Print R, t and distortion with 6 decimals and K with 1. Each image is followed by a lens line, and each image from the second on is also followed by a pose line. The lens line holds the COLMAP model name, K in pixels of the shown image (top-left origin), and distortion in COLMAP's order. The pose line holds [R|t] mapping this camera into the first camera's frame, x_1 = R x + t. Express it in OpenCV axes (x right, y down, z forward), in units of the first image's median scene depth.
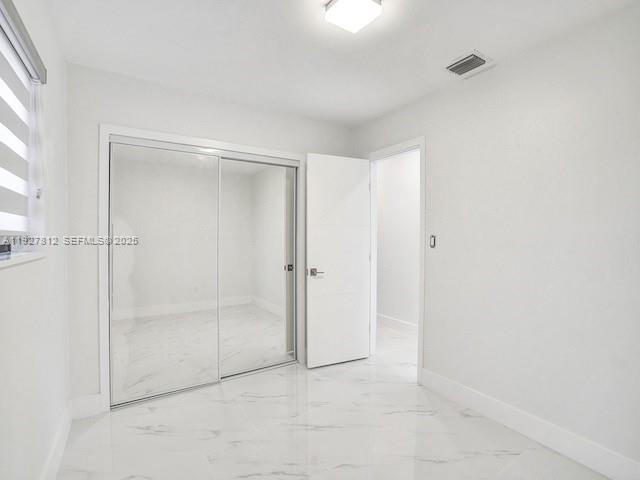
lens RADIAL K [[306.6, 0, 317.5], [0, 306.6, 240.6], [0, 0, 1]] dist [-0.027192, 0.004363]
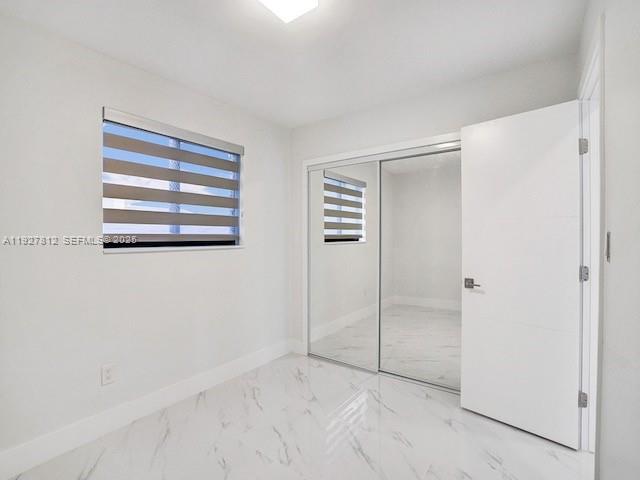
lens RADIAL K [[306.6, 0, 319.4], [0, 306.6, 241.0], [0, 0, 1]] dist [-0.027192, 0.004363]
pose [[0.370071, 0.012130, -0.928924, 0.570507], [-0.000977, 0.999919, 0.012667, -0.009481], [0.929003, -0.003780, 0.370053, 0.411517]]
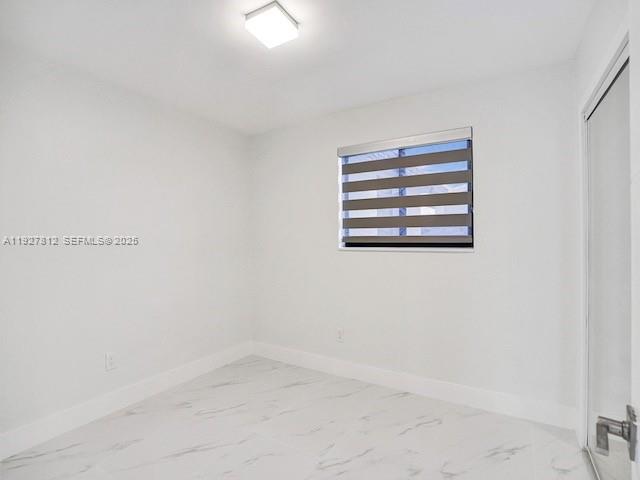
lens RADIAL K [[306.6, 0, 317.0], [0, 306.6, 237.9], [0, 0, 1]] dist [-0.027192, 0.004363]
pose [[-0.880447, 0.000348, -0.474144, 0.271779], [-0.000441, 0.999999, 0.001552, -0.013048], [0.474144, 0.001576, -0.880446, 1.112491]]
